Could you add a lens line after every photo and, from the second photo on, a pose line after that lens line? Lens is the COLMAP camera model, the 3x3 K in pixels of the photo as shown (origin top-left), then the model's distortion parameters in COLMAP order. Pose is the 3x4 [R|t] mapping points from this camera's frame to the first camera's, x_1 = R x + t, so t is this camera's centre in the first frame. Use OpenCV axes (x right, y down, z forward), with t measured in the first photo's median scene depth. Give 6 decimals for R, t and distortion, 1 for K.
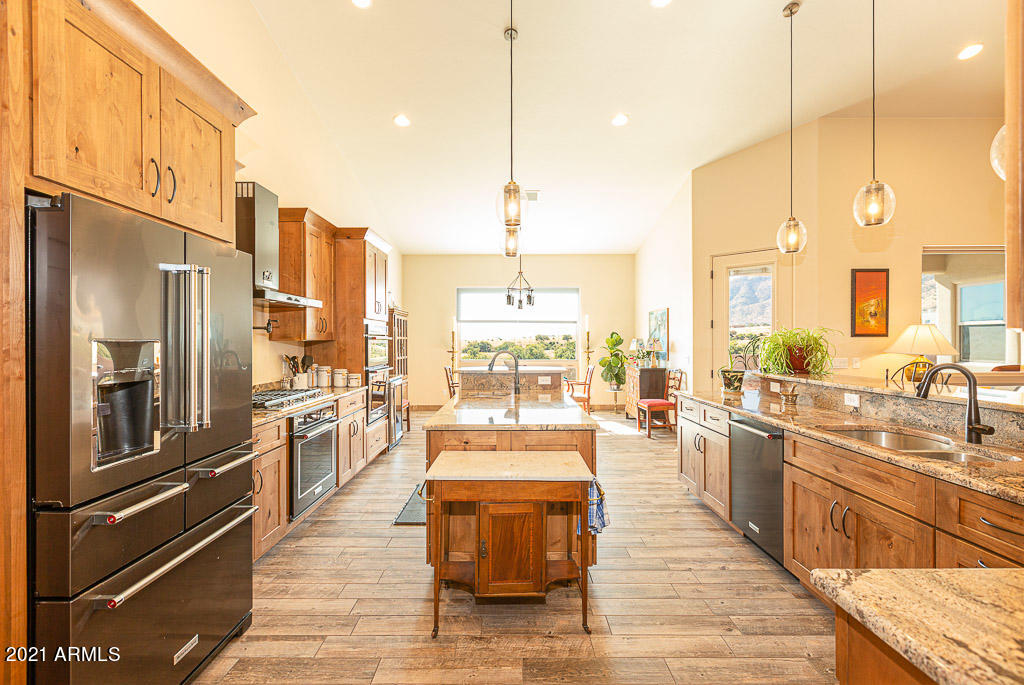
lens RADIAL K [[458.9, 0, 512.0], [0, 458.9, 342.5], [0, 0, 1]] dist [0.000381, 0.000049]
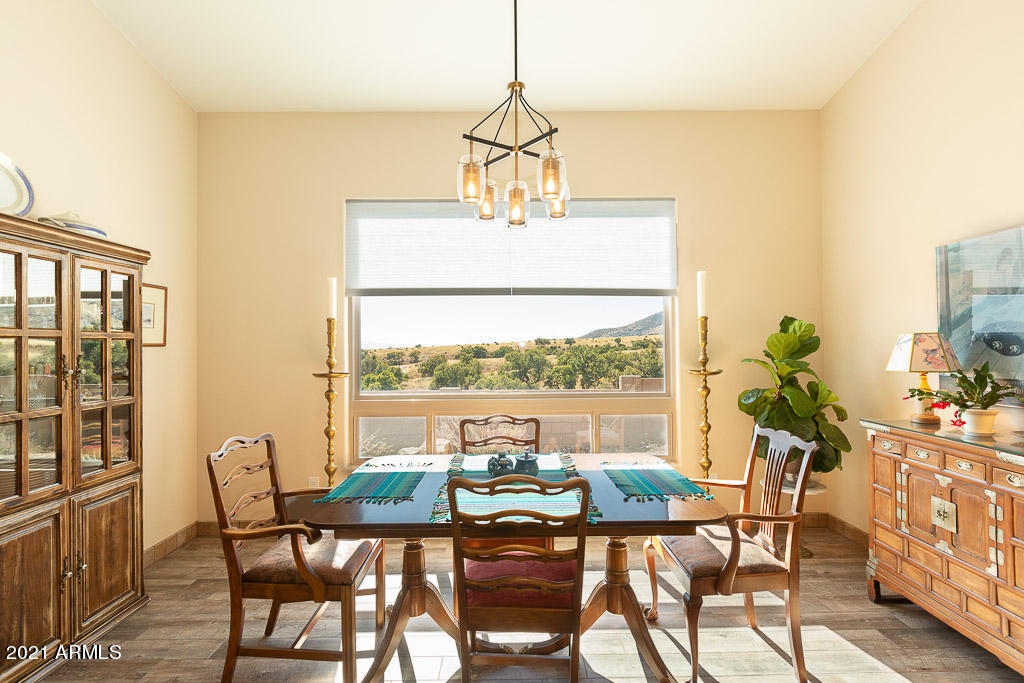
lens RADIAL K [[501.0, 0, 512.9], [0, 501.0, 343.3], [0, 0, 1]] dist [-0.000020, -0.000008]
pose [[0.999961, -0.005104, 0.007204, 0.009423], [0.005158, 0.999959, -0.007498, -0.000545], [-0.007165, 0.007535, 0.999946, 0.599612]]
